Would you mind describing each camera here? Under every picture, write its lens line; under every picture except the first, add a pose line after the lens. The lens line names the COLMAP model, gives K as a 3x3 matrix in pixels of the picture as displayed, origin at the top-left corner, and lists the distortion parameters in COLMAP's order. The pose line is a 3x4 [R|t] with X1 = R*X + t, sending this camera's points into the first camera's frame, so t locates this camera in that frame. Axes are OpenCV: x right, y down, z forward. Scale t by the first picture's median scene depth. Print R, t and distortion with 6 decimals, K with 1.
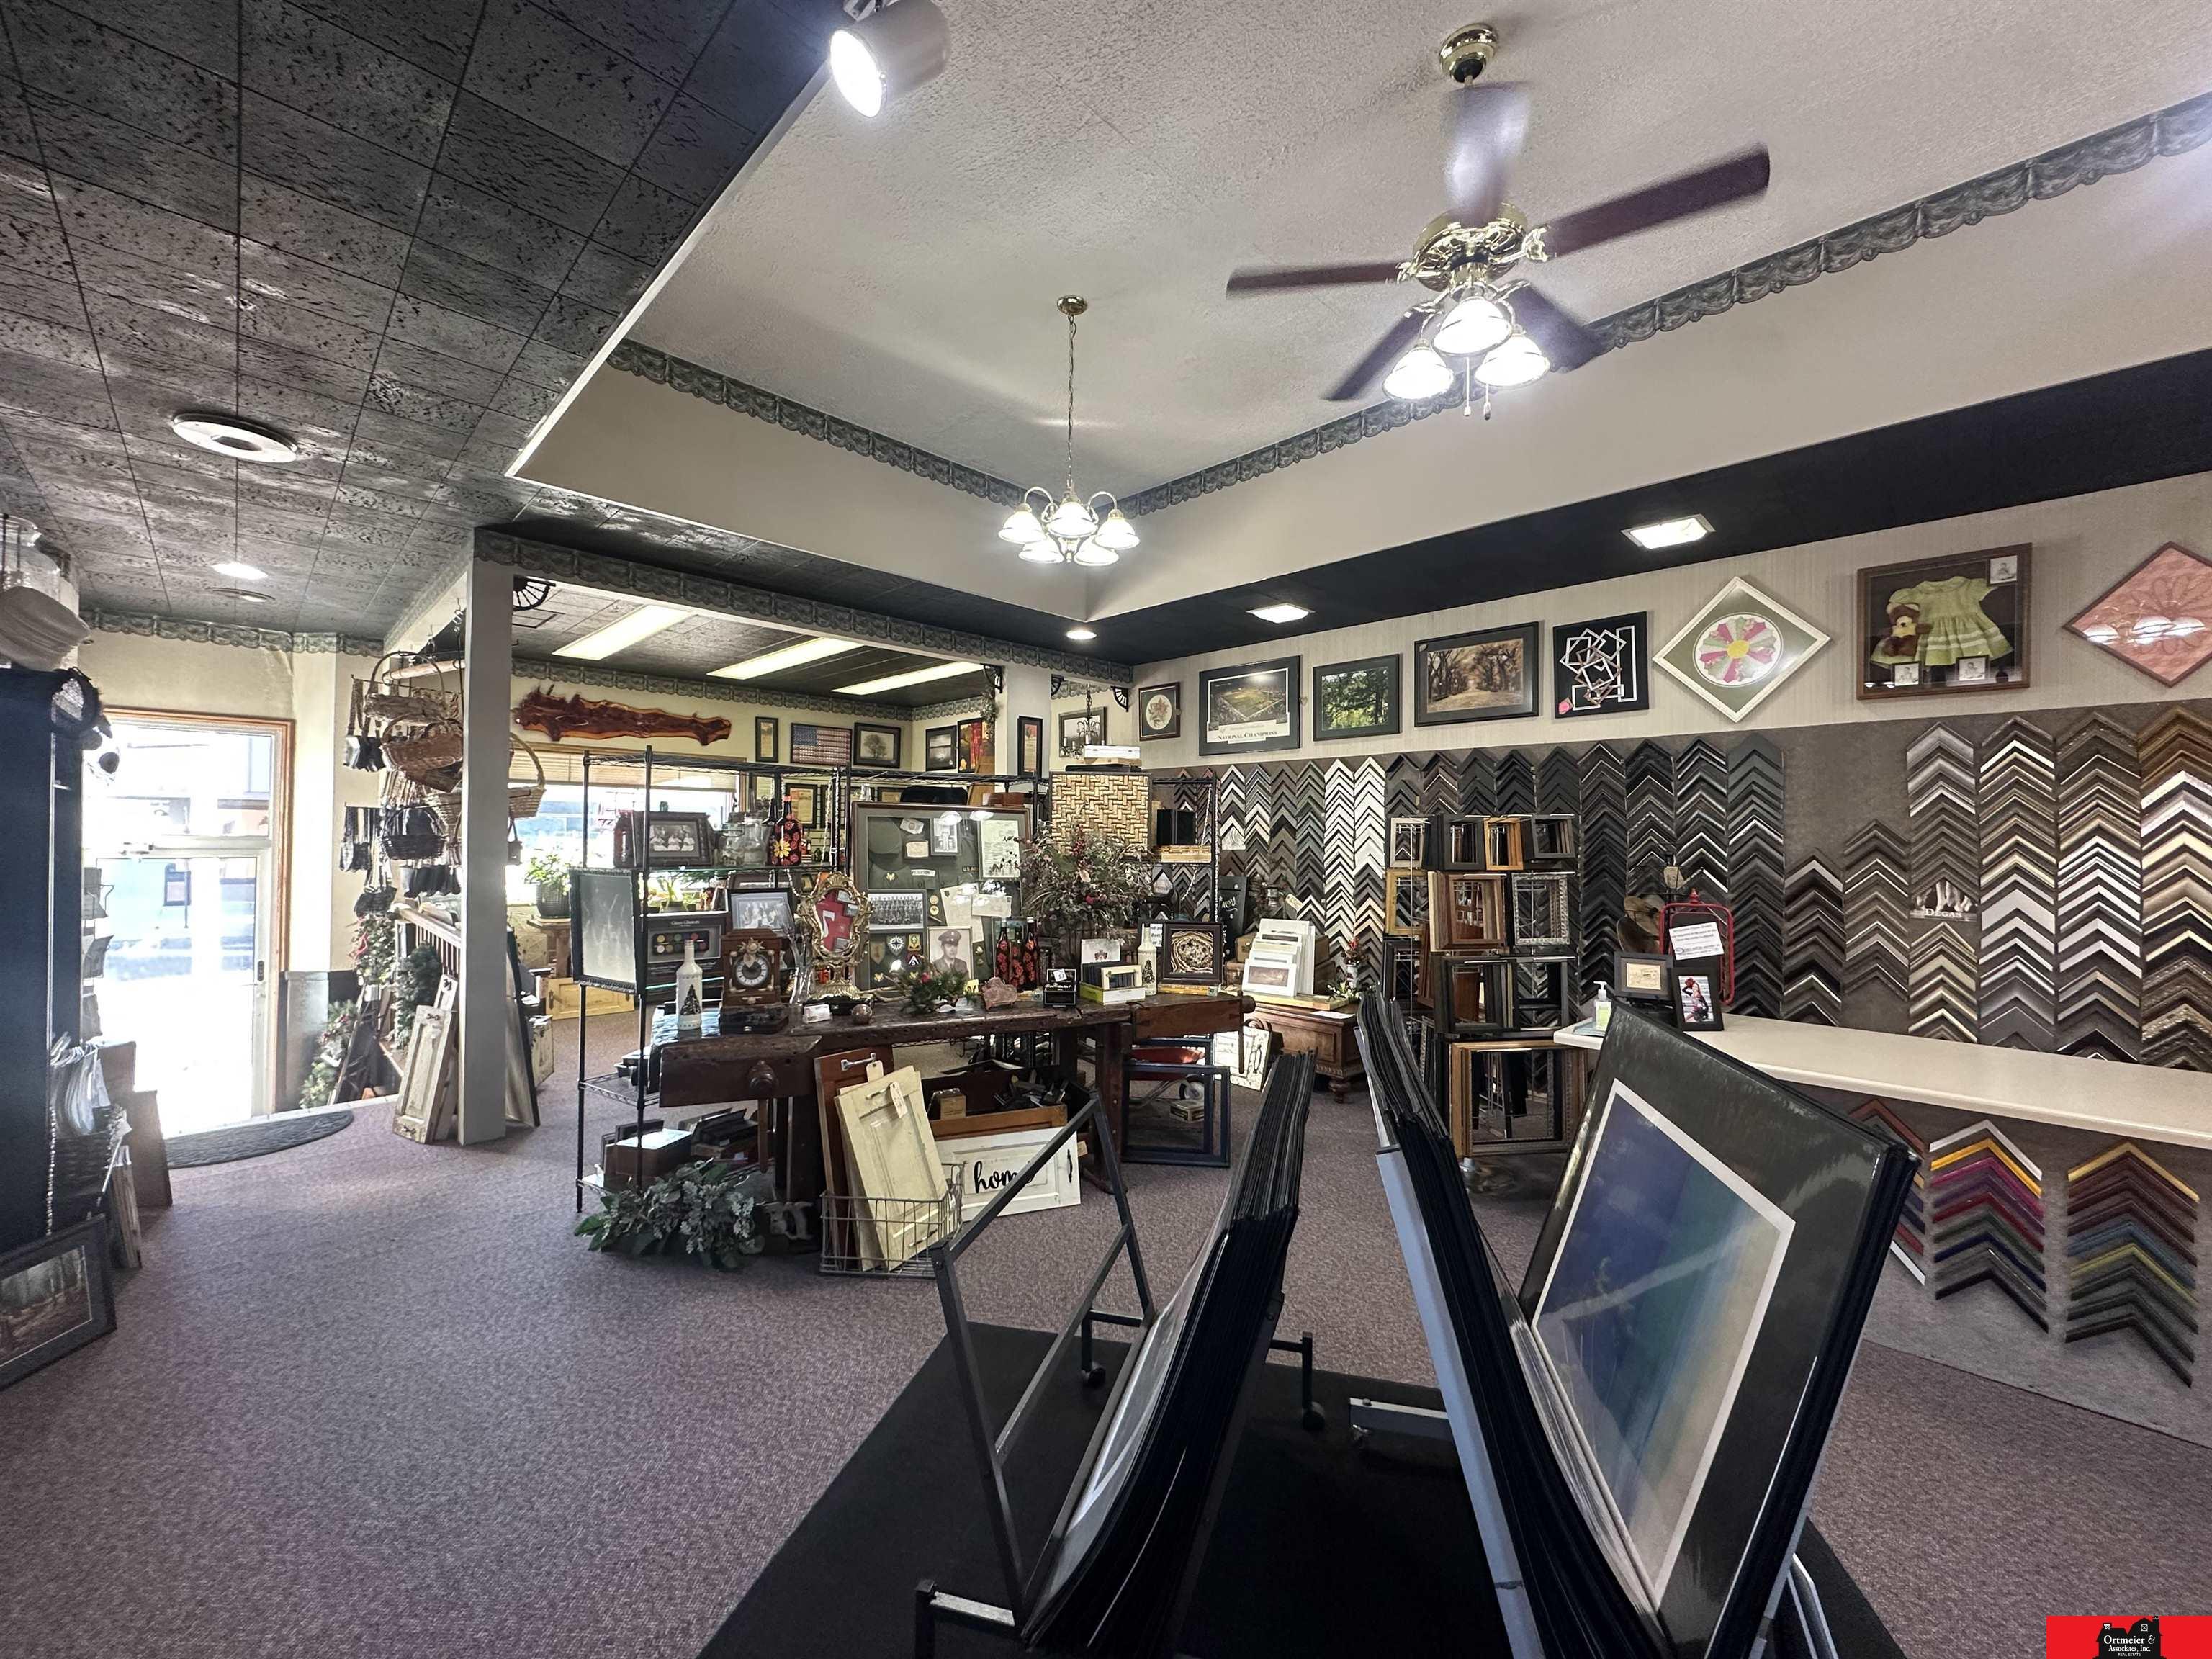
lens RADIAL K [[884.6, 0, 1107.6], [0, 884.6, 831.3], [0, 0, 1]] dist [-0.001986, 0.000007]
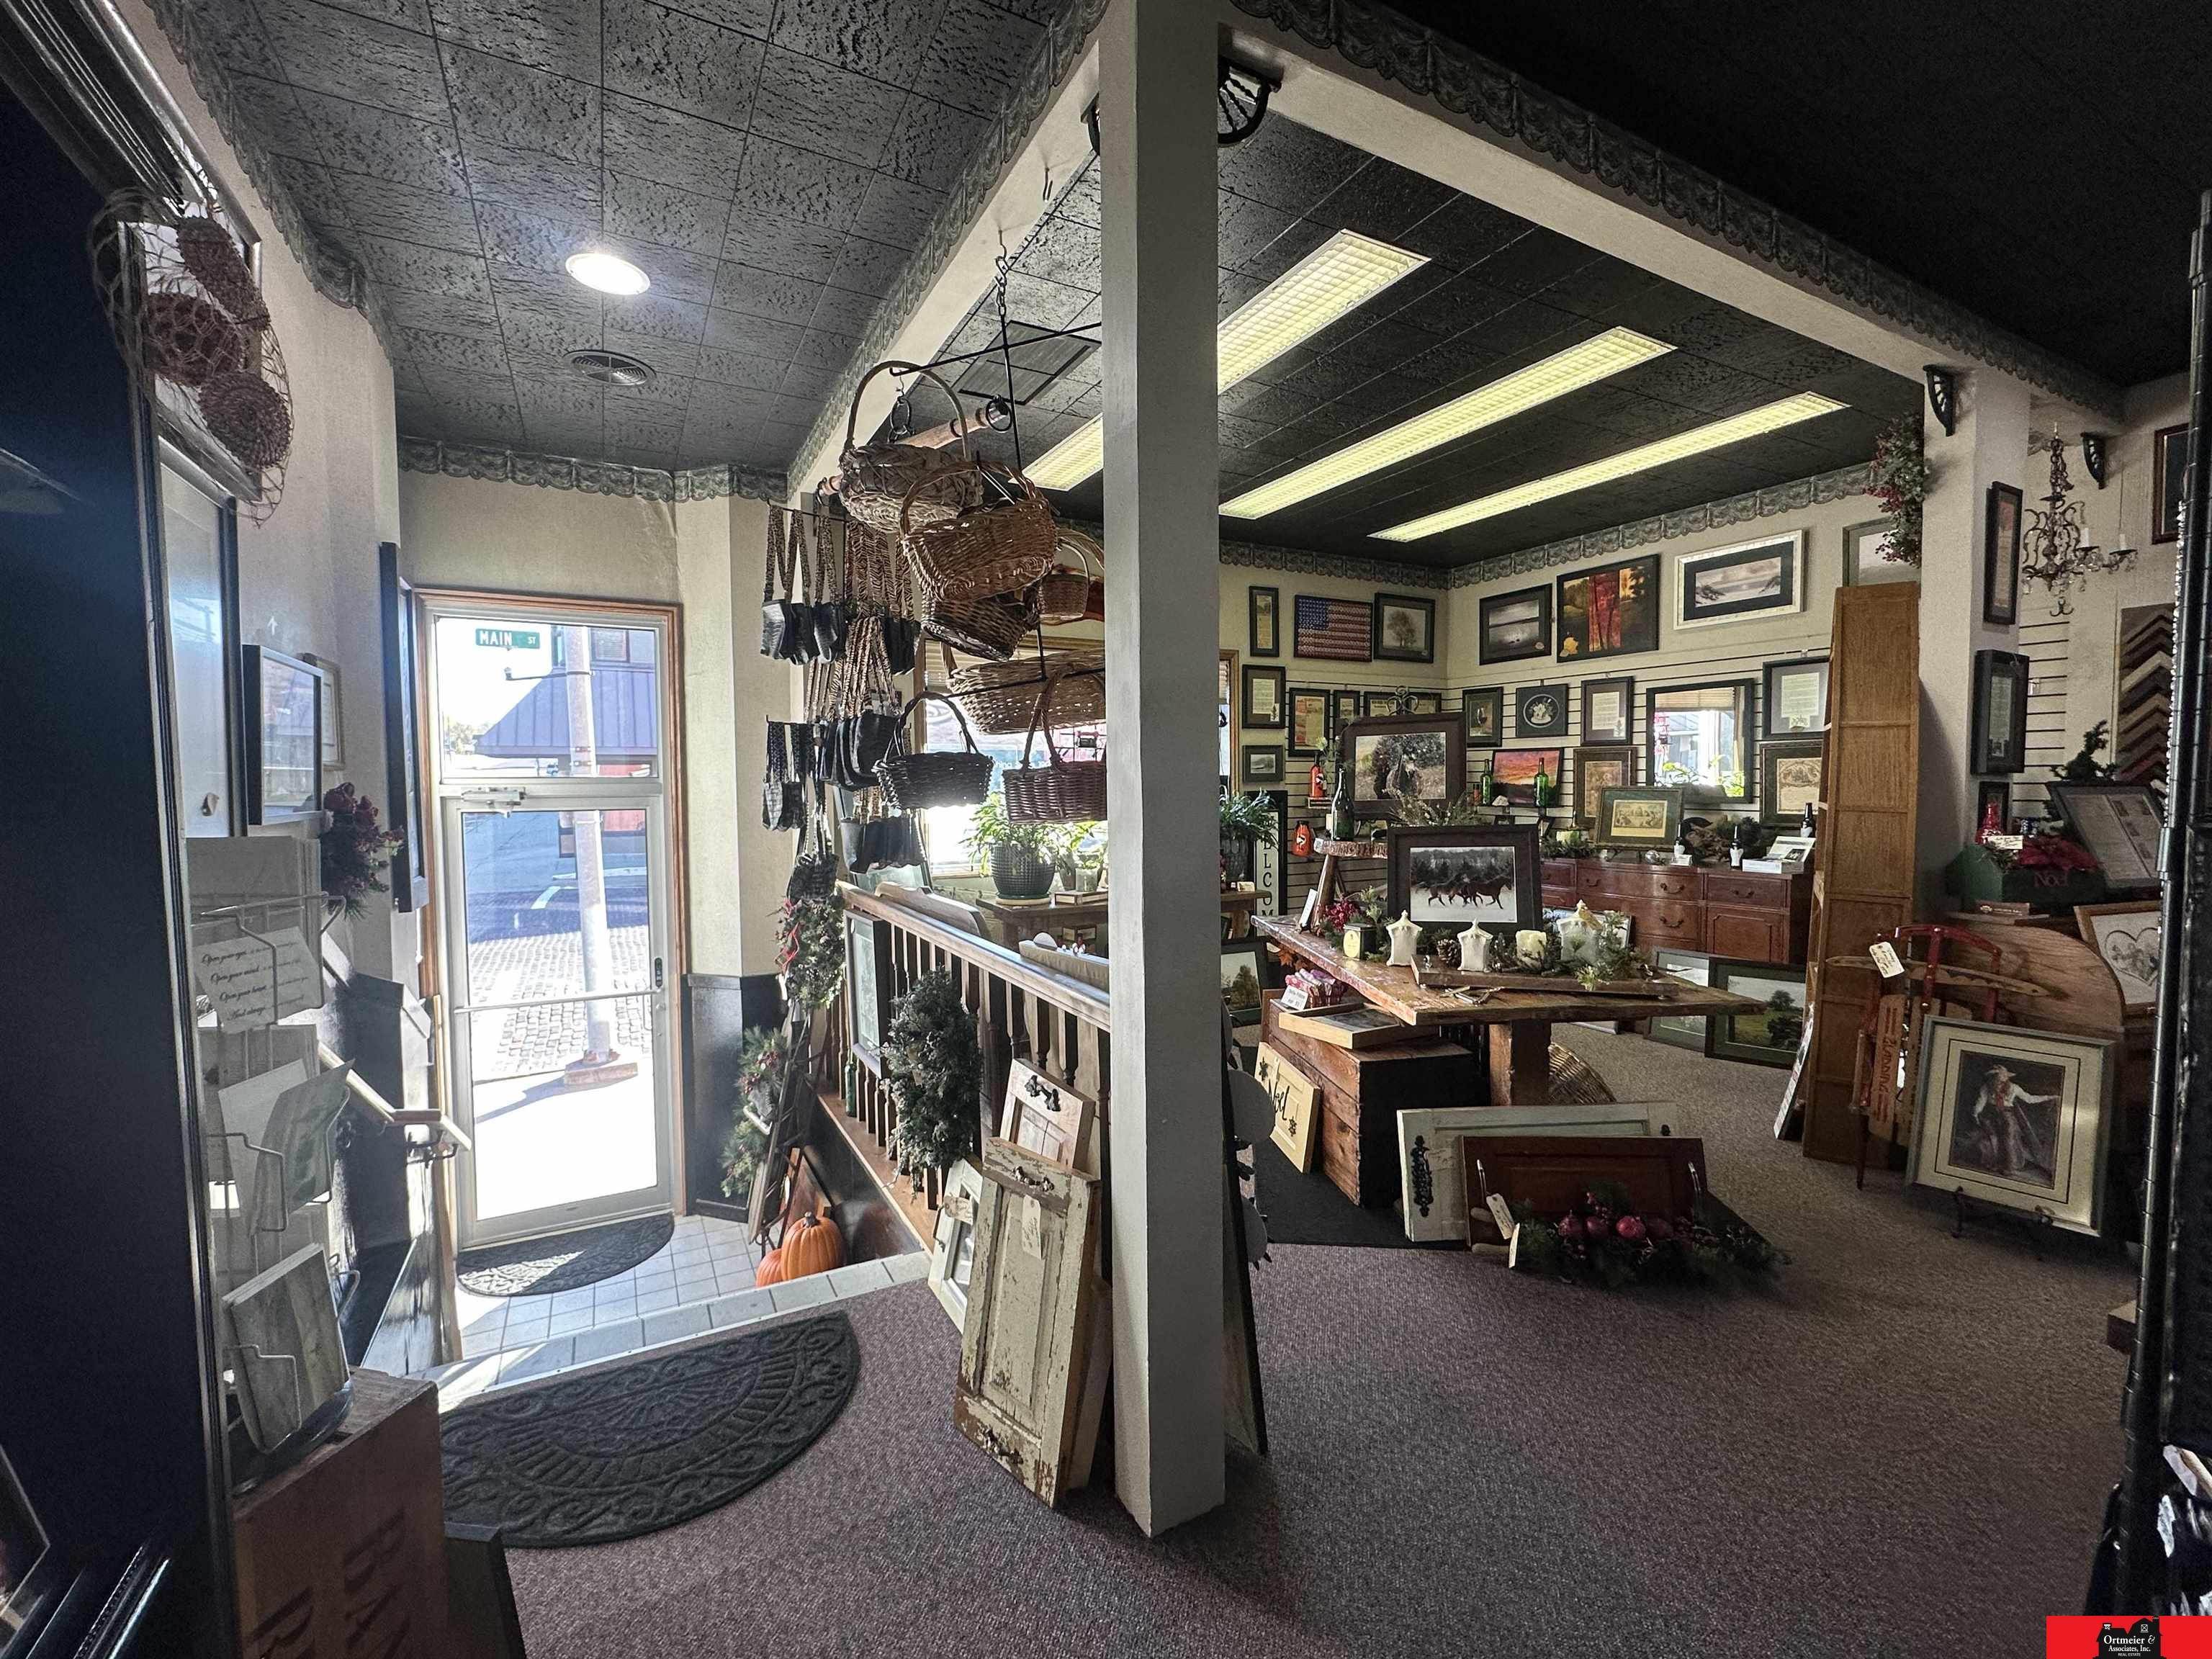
lens RADIAL K [[946.4, 0, 1104.0], [0, 946.4, 833.2], [0, 0, 1]] dist [-0.002229, 0.000081]
pose [[0.955918, -0.002028, -0.293627, -0.502066], [0.019829, 0.998139, 0.057661, 0.016579], [0.292963, -0.060941, 0.954180, 0.494861]]
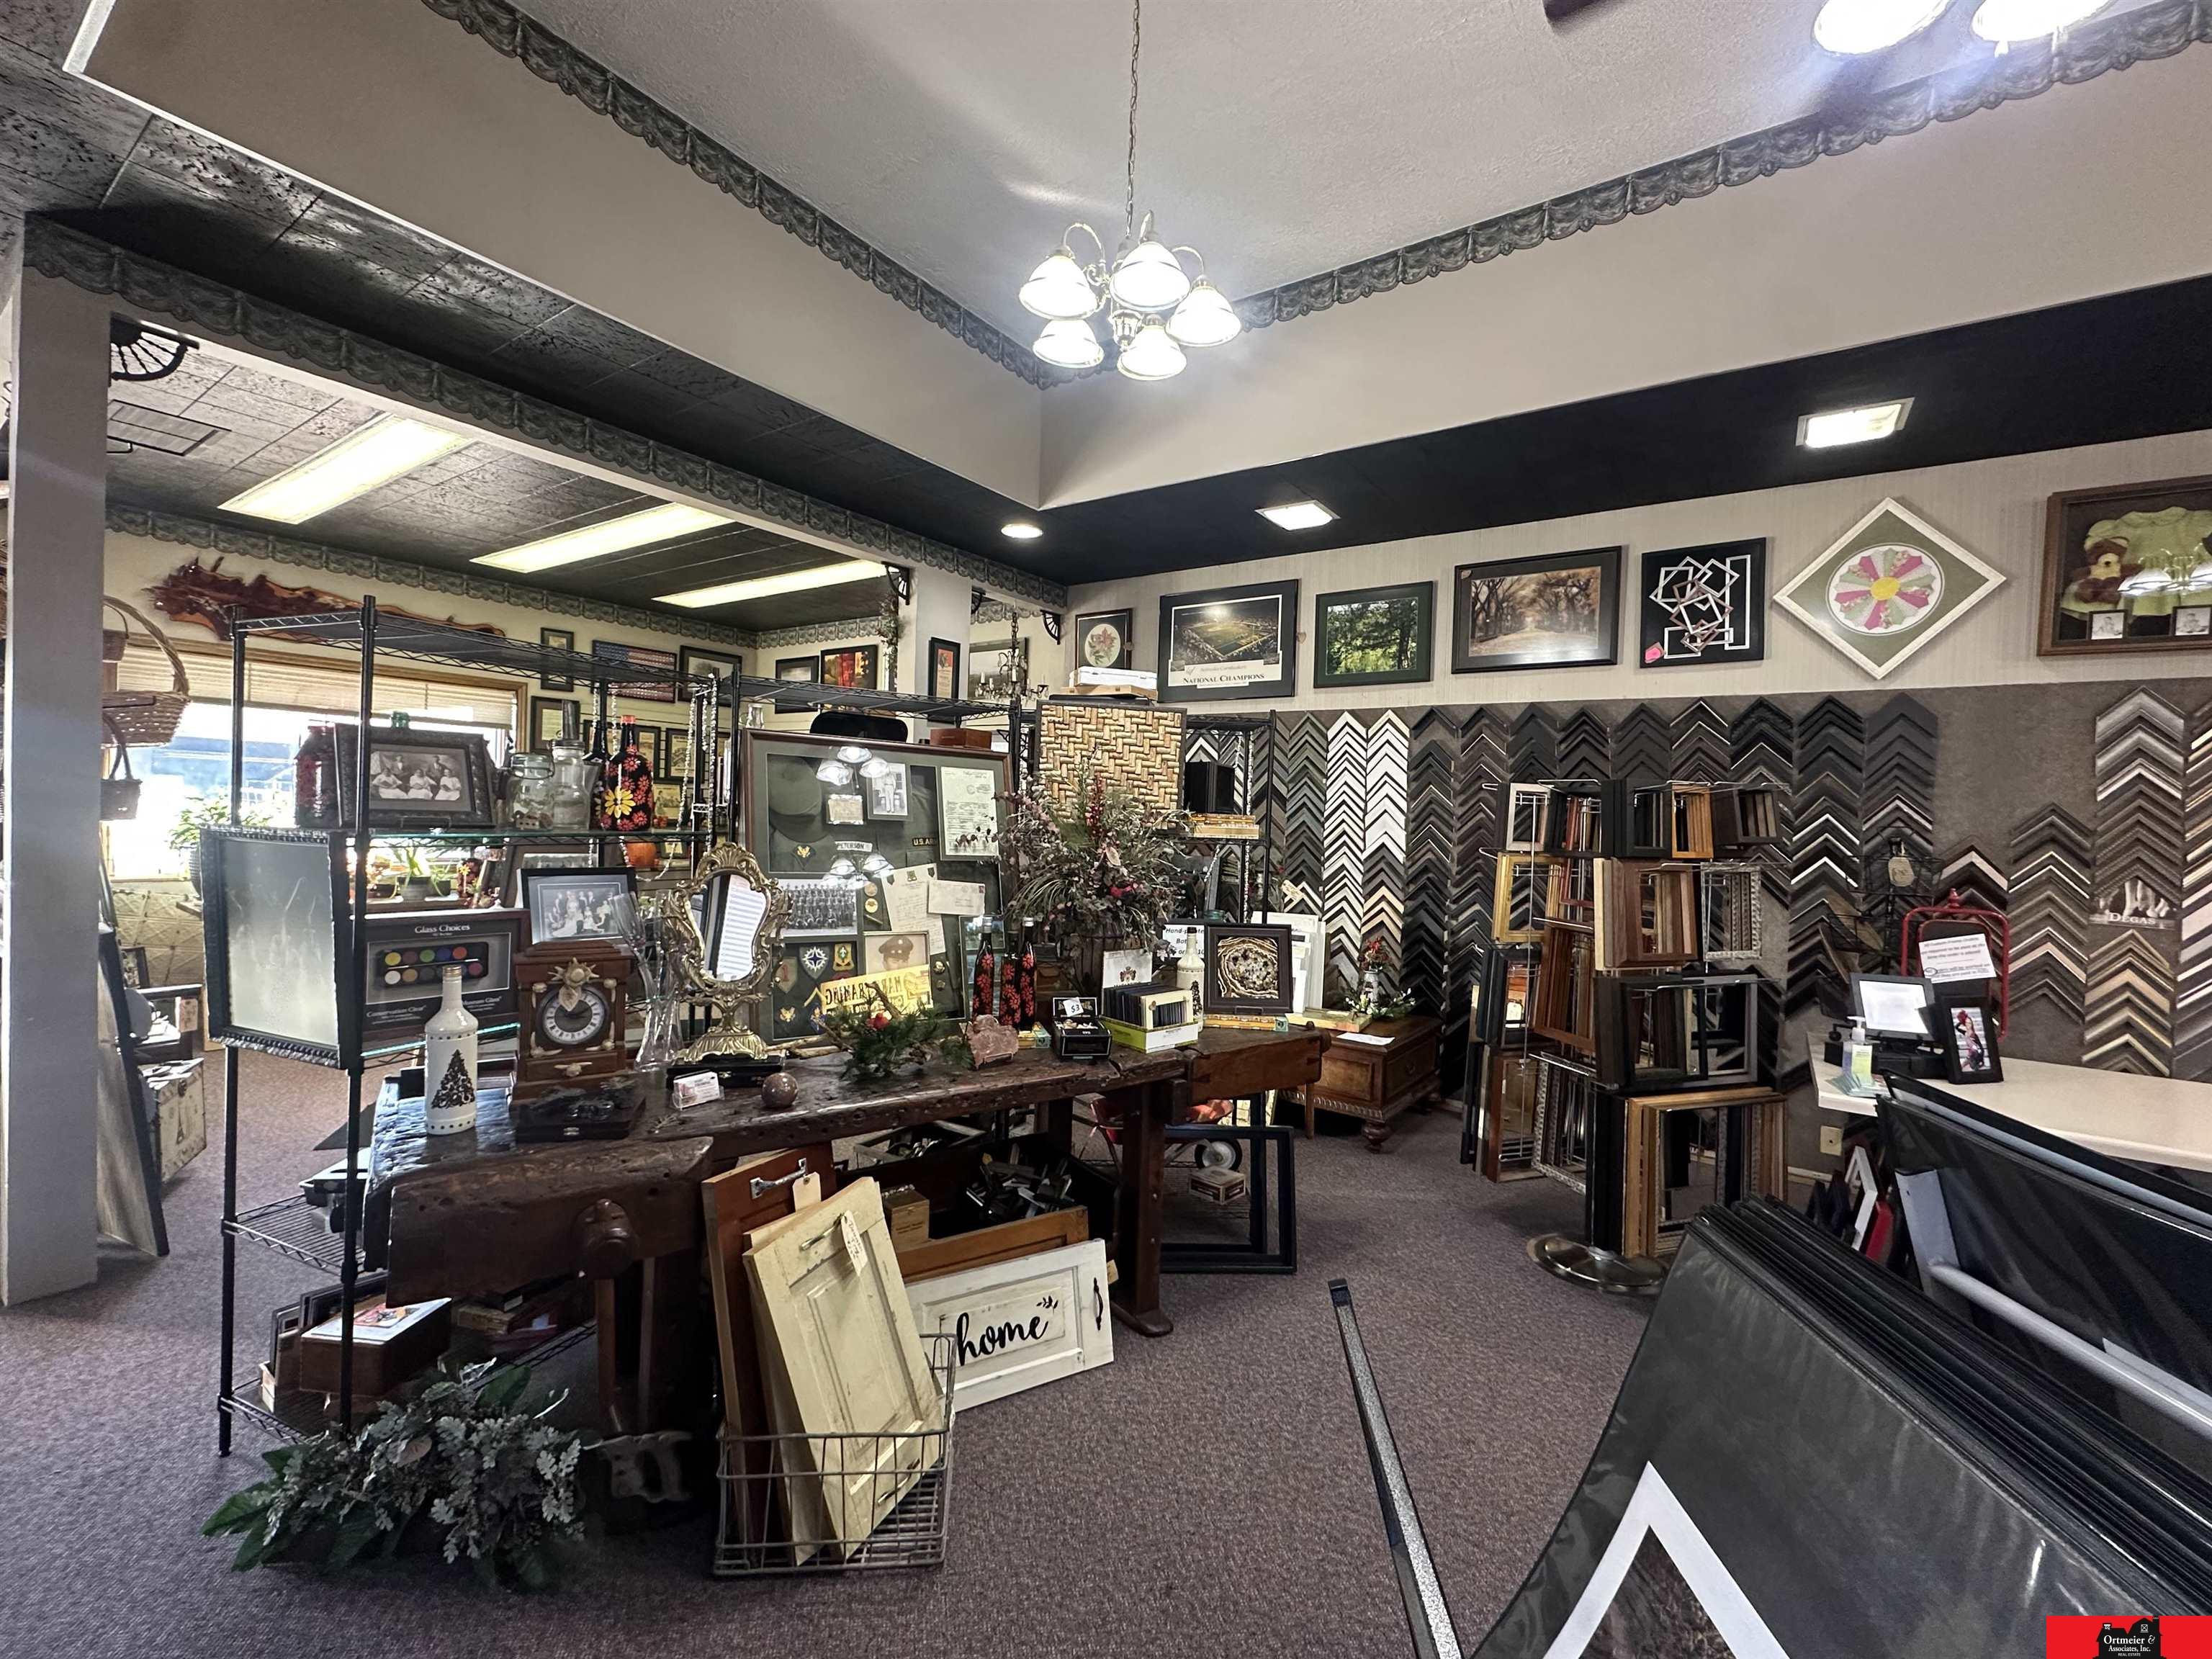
lens RADIAL K [[946.4, 0, 1108.3], [0, 946.4, 832.4], [0, 0, 1]] dist [-0.002229, 0.000081]
pose [[0.984205, 0.021331, 0.175744, -0.114184], [-0.026849, 0.999216, 0.029082, 0.009290], [-0.174986, -0.033341, 0.984006, 0.229183]]
